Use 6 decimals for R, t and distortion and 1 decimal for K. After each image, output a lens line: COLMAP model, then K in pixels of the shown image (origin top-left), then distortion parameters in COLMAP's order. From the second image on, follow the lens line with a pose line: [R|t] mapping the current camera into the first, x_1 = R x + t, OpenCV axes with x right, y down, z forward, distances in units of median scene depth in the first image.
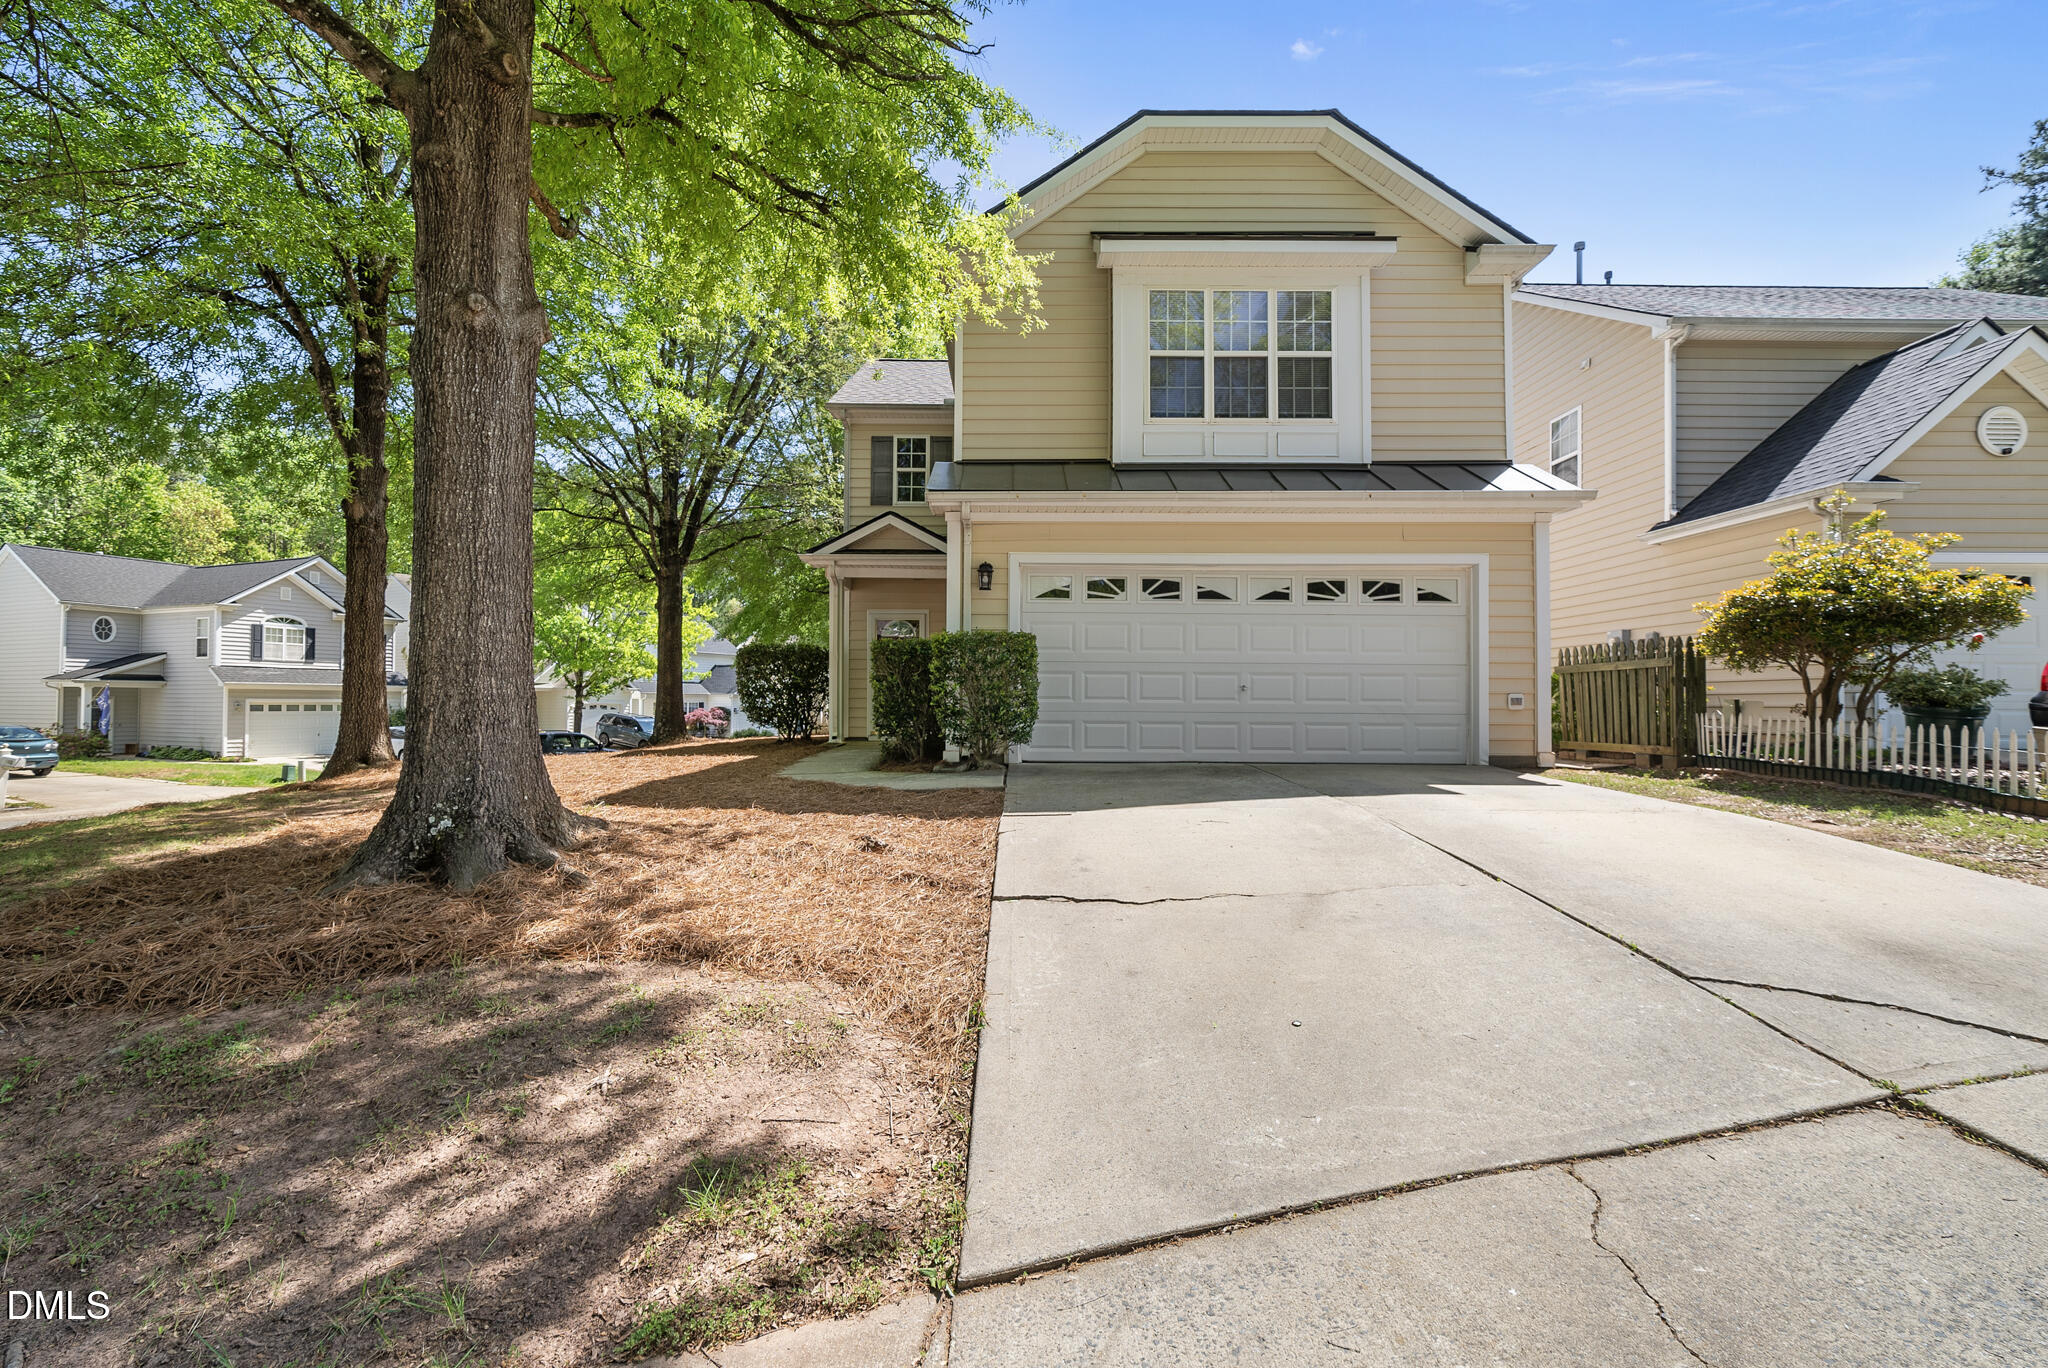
lens RADIAL K [[856.5, 0, 1024.0], [0, 856.5, 684.0], [0, 0, 1]] dist [-0.001666, -0.000117]
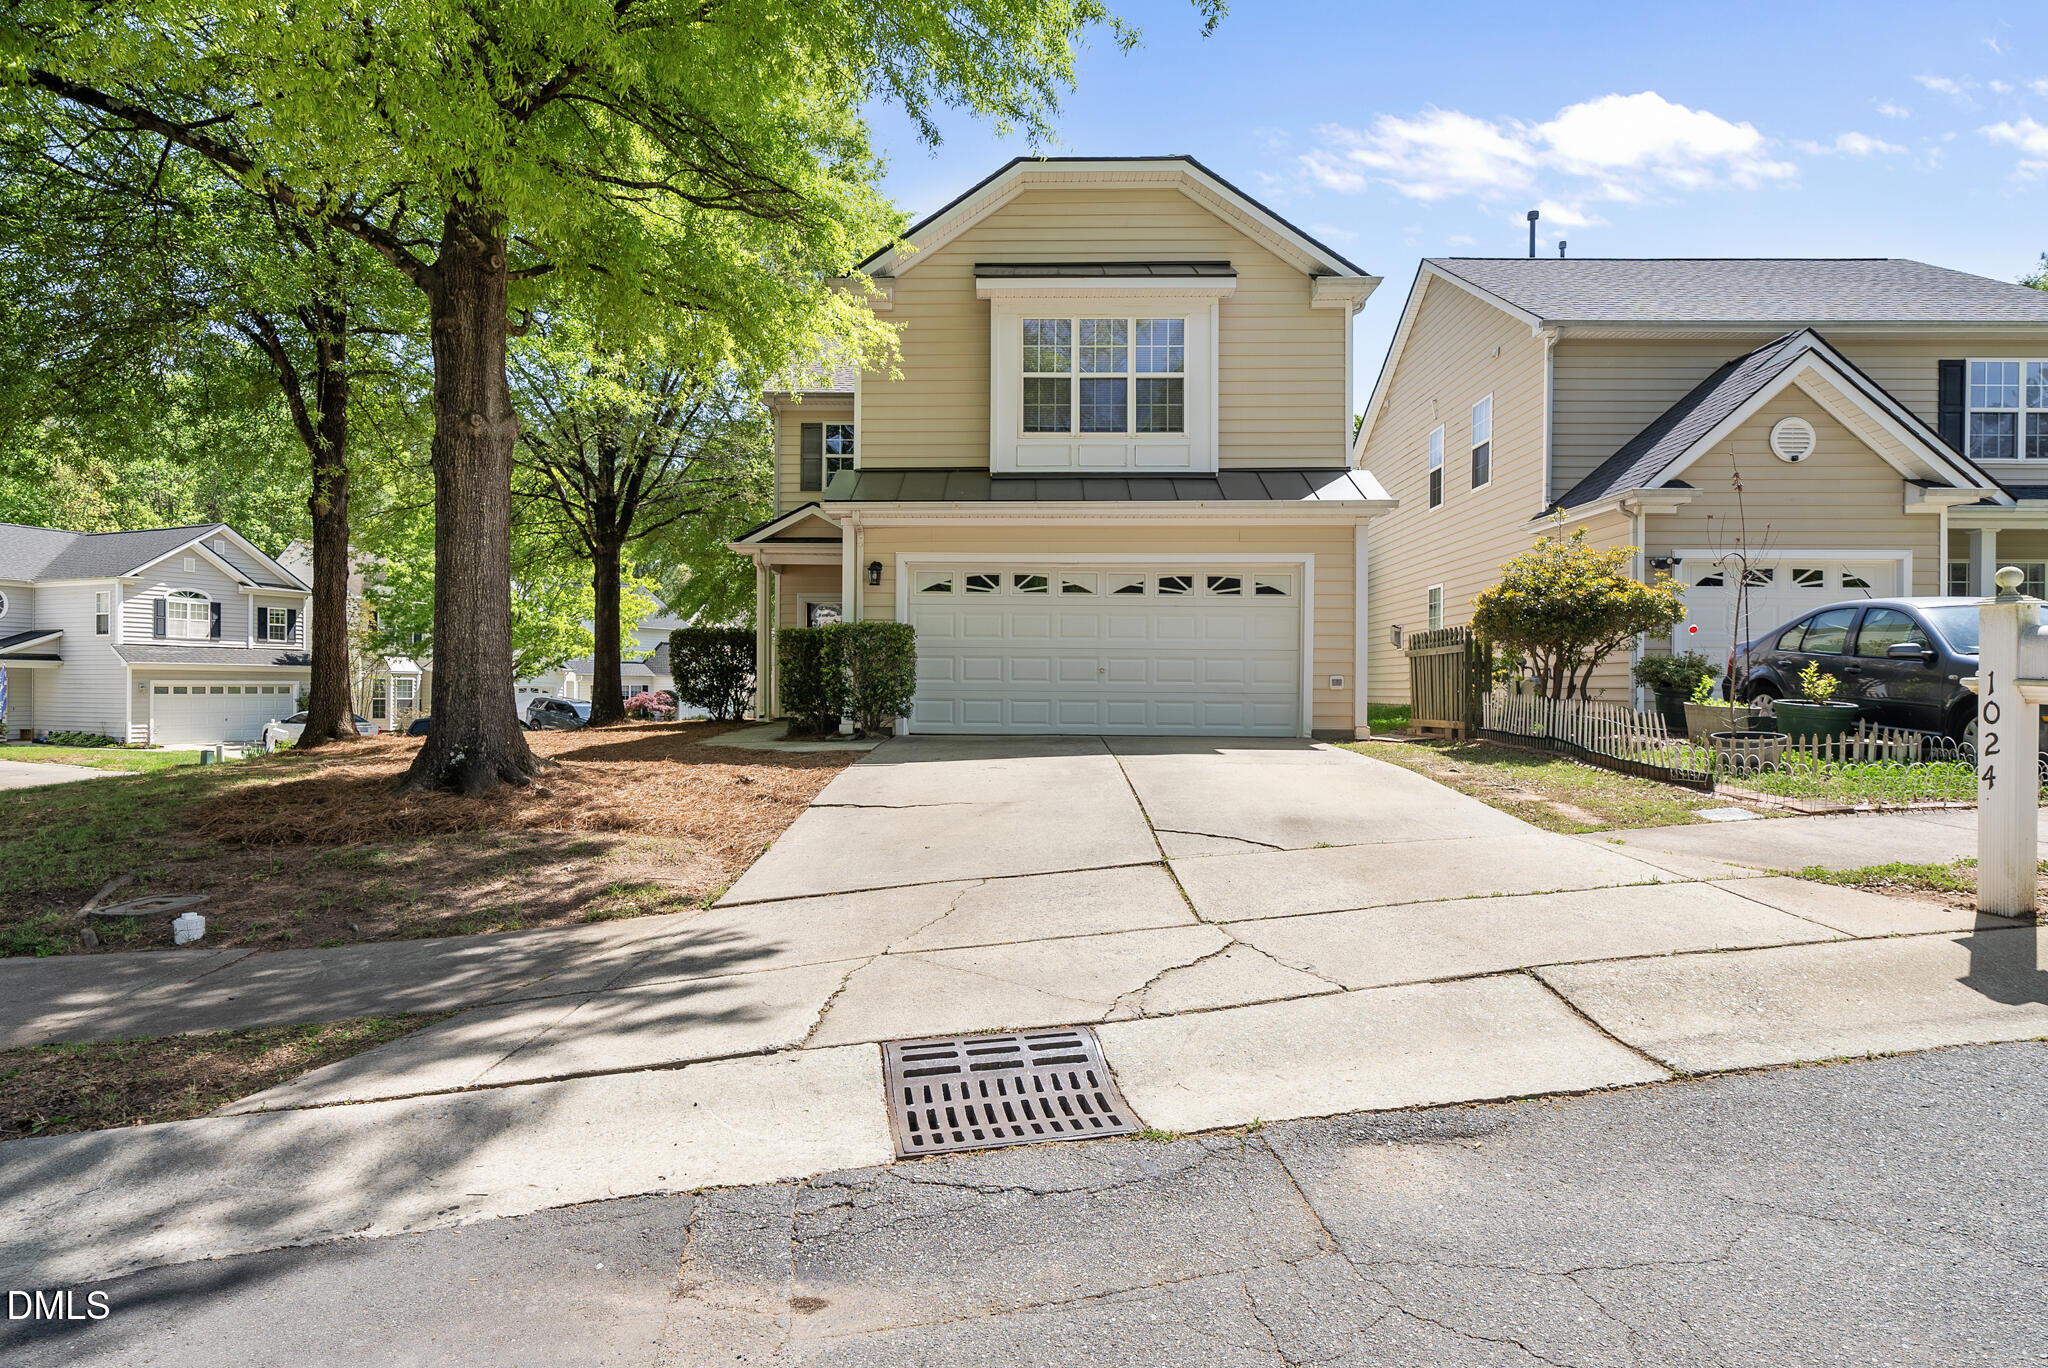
lens RADIAL K [[1060.5, 0, 1024.0], [0, 1060.5, 684.0], [0, 0, 1]] dist [0.002080, 0.000103]
pose [[0.999794, 0.001379, -0.020238, 0.176938], [-0.000997, 0.999822, 0.018857, -0.003610], [0.020261, -0.018833, 0.999617, -0.411919]]
